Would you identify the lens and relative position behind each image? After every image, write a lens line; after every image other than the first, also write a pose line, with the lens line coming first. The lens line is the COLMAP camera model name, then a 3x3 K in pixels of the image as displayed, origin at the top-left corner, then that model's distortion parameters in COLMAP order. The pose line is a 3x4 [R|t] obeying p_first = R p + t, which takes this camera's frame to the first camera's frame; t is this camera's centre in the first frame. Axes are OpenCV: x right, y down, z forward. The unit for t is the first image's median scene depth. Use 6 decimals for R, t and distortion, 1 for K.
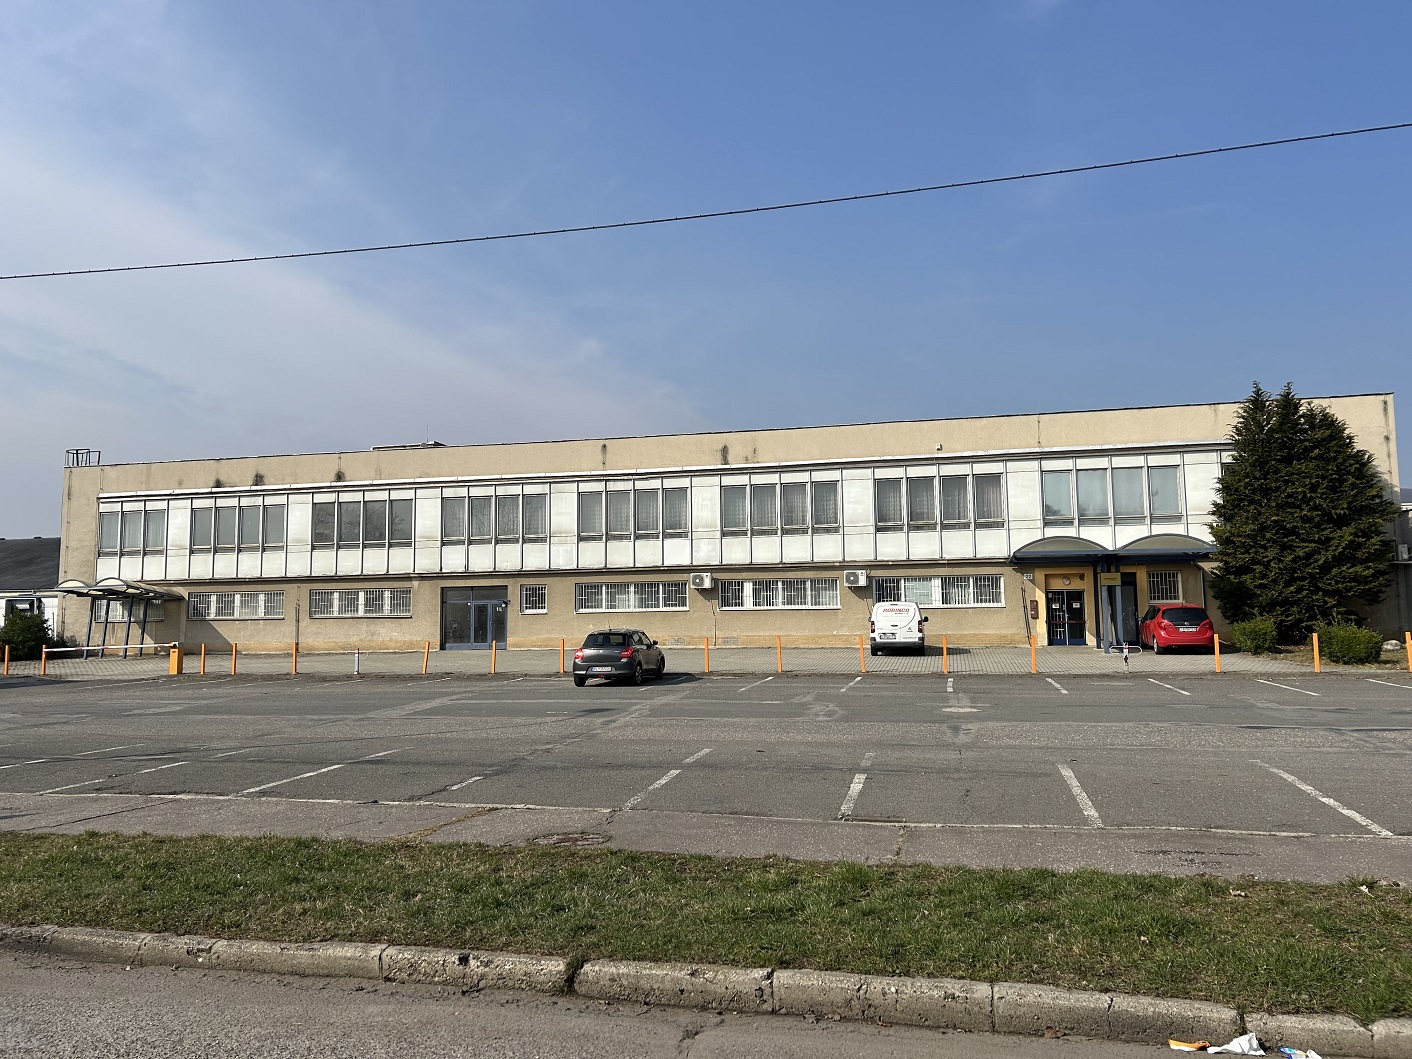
lens RADIAL K [[1075.3, 0, 698.7], [0, 1075.3, 523.4], [0, 0, 1]] dist [0.098050, -0.143547]
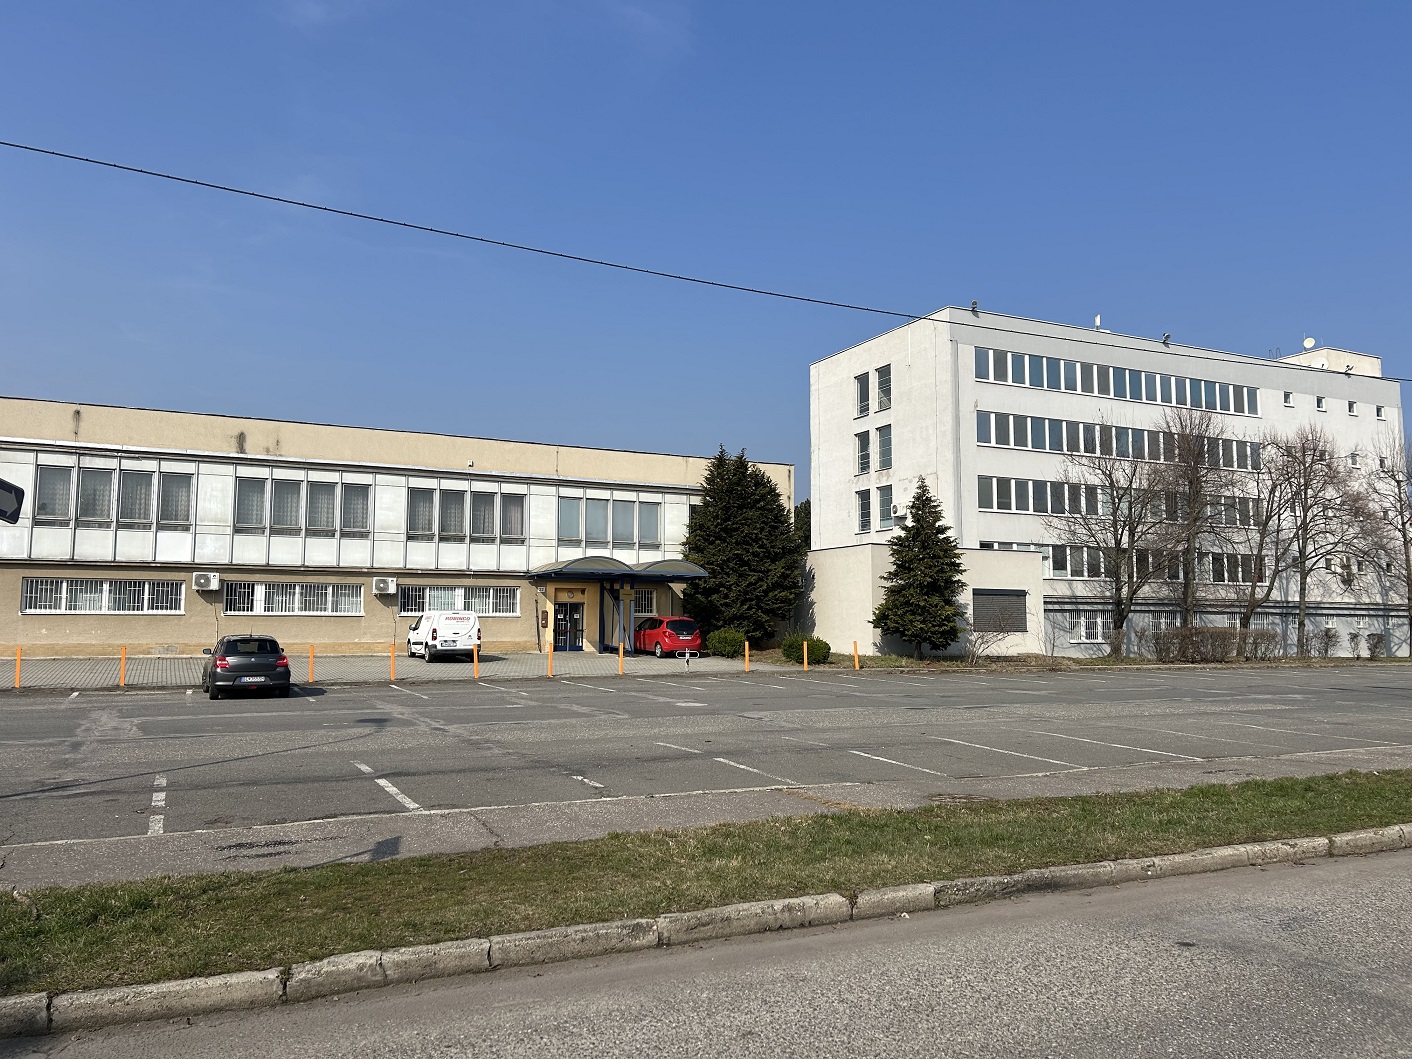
lens RADIAL K [[1075.3, 0, 698.7], [0, 1075.3, 523.4], [0, 0, 1]] dist [0.098050, -0.143547]
pose [[0.748991, 0.078979, 0.657857, -0.297369], [-0.072429, 0.996680, -0.037194, 0.010382], [-0.658610, -0.019790, 0.752224, 0.062567]]
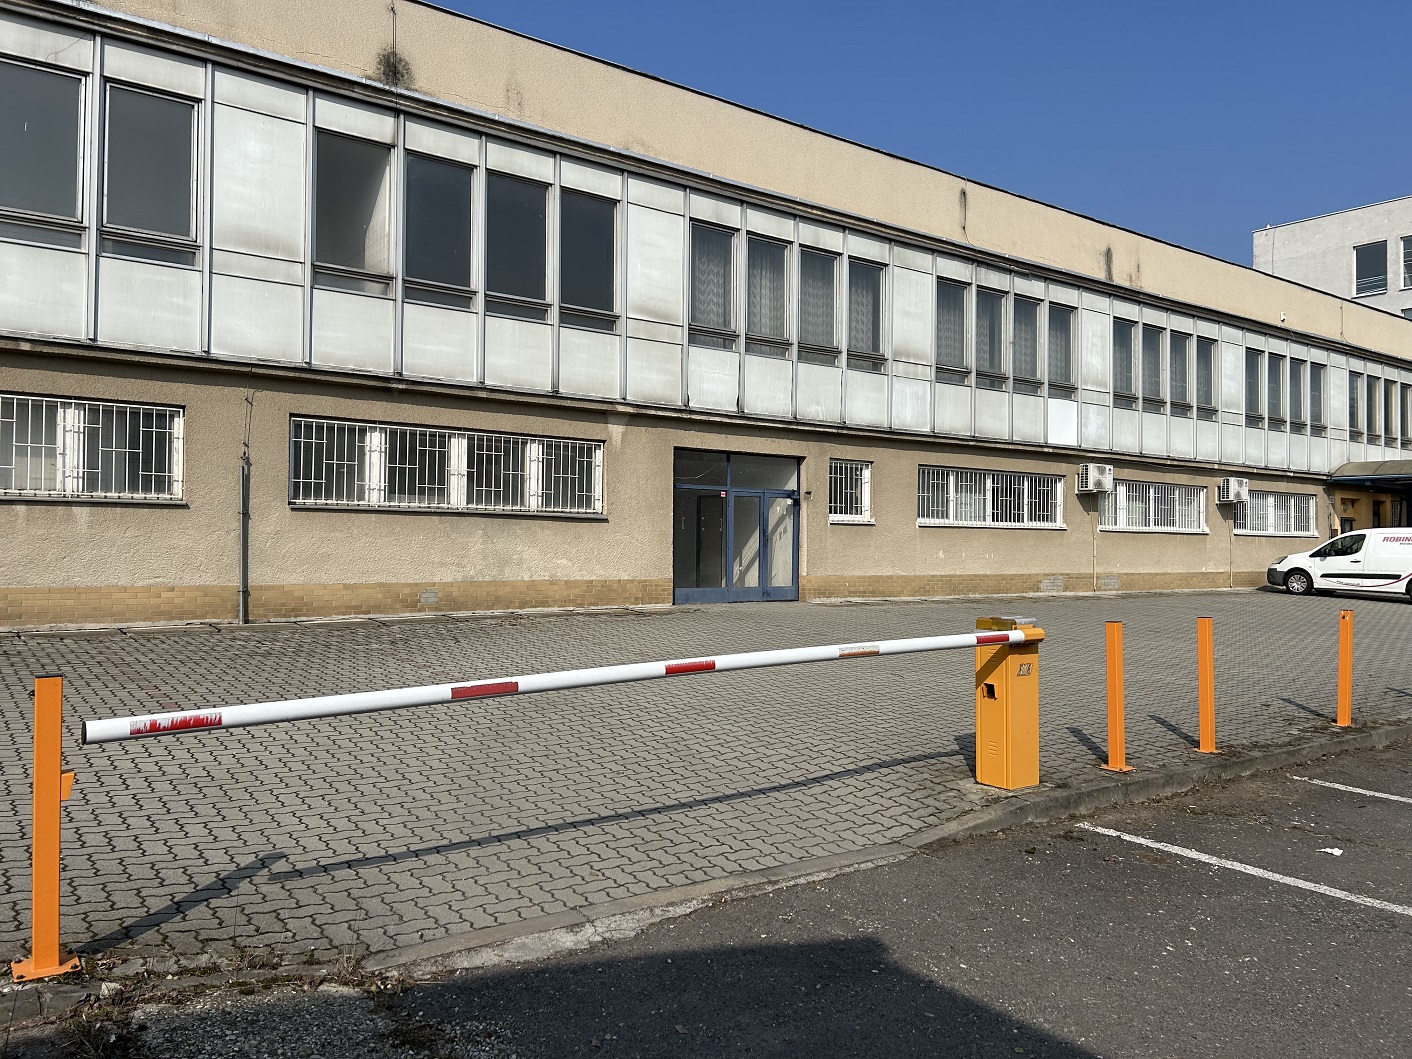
lens RADIAL K [[1075.3, 0, 698.7], [0, 1075.3, 523.4], [0, 0, 1]] dist [0.098050, -0.143547]
pose [[0.636550, 0.035272, 0.770428, -0.591537], [-0.092132, 0.995278, 0.030556, 0.082020], [-0.765712, -0.090431, 0.636794, 0.821126]]
